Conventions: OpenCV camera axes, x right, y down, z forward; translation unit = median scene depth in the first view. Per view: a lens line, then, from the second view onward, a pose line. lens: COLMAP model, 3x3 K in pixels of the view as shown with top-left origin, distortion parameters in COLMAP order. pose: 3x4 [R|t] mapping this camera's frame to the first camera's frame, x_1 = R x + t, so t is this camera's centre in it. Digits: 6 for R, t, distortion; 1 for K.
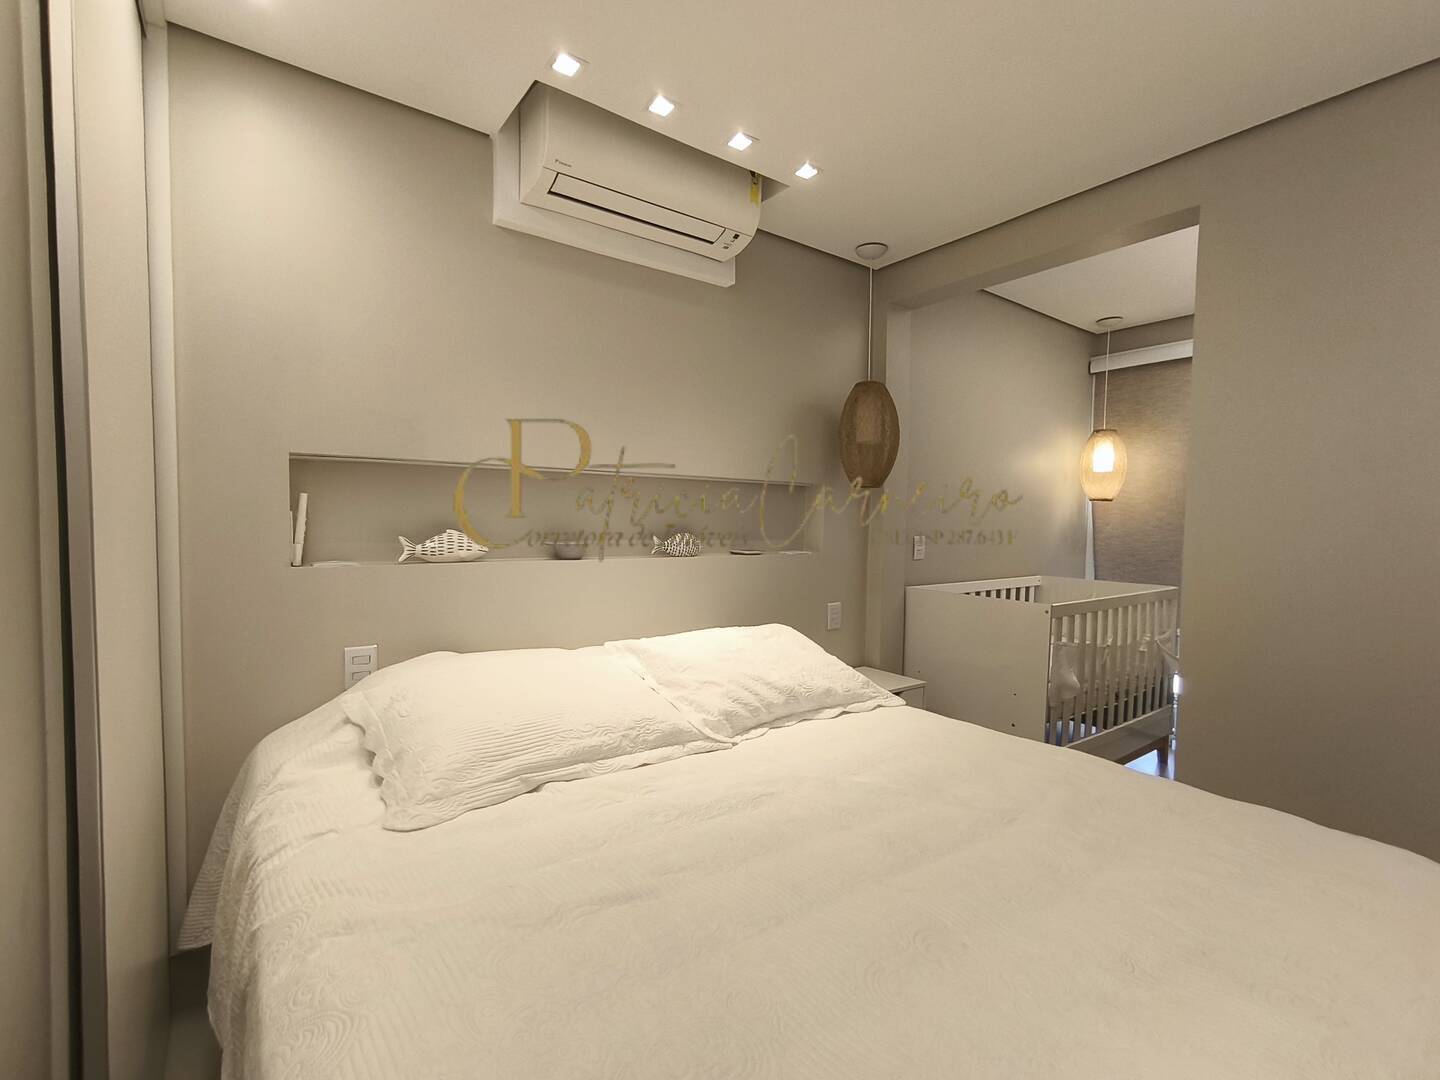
lens RADIAL K [[670.2, 0, 705.0], [0, 670.2, 545.2], [0, 0, 1]] dist [-0.006311, 0.000249]
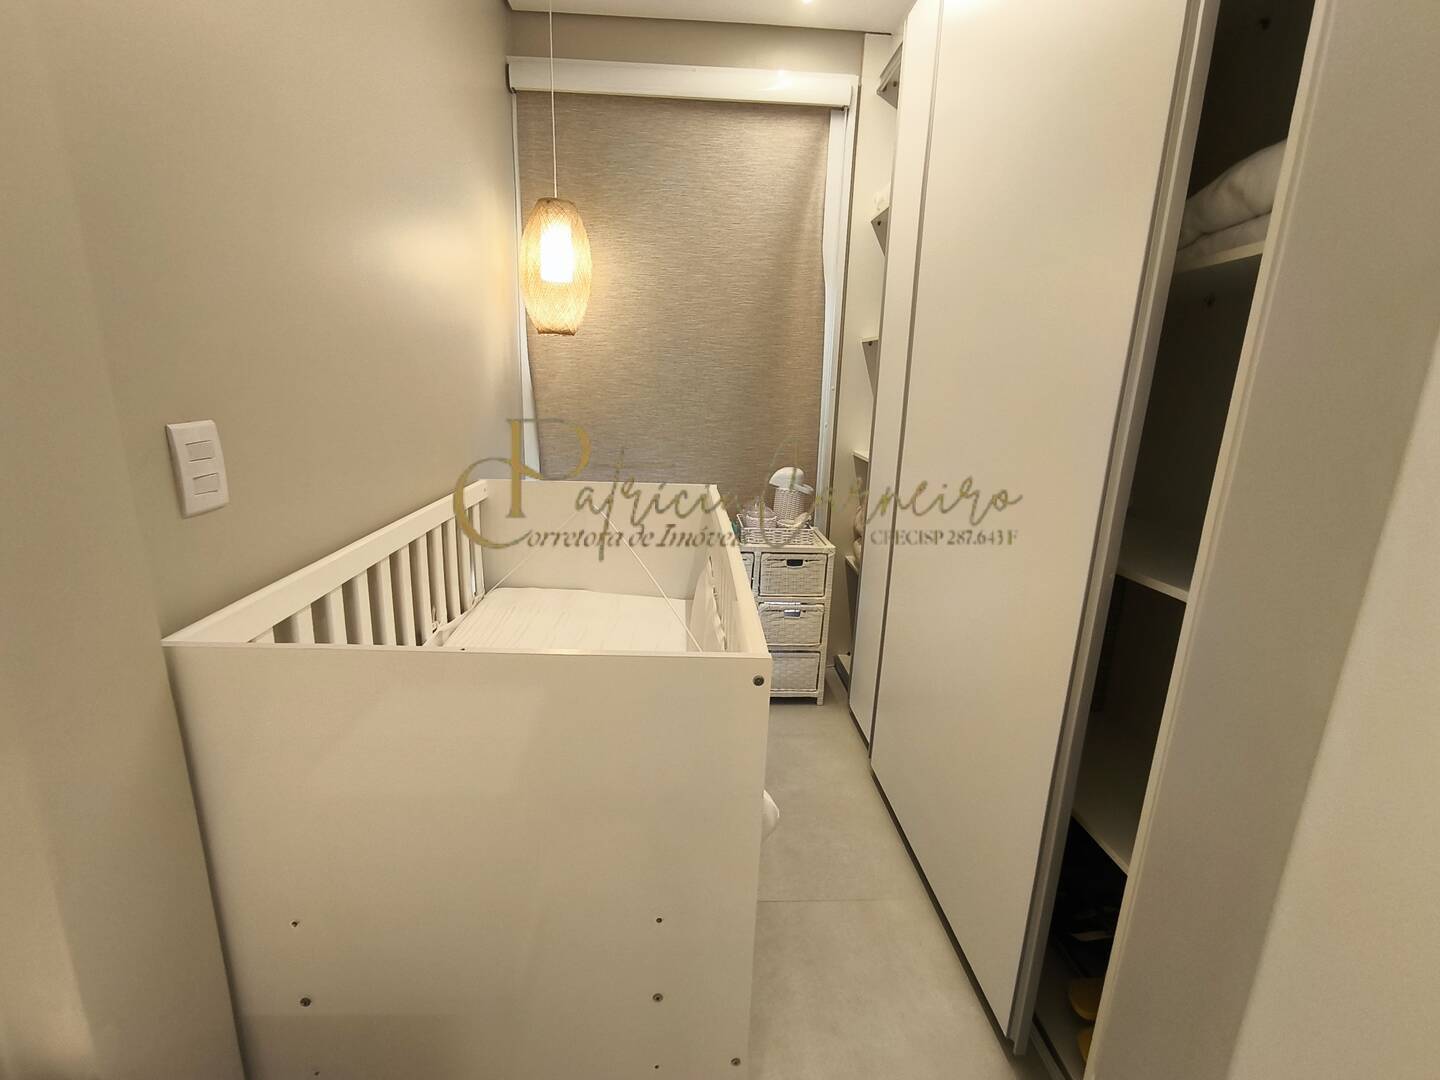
lens RADIAL K [[670.2, 0, 705.0], [0, 670.2, 545.2], [0, 0, 1]] dist [-0.006311, 0.000249]
pose [[0.580983, -0.201551, 0.788565, 0.175437], [0.014505, 0.971264, 0.237561, -0.024900], [-0.813786, -0.126581, 0.567212, 0.542716]]
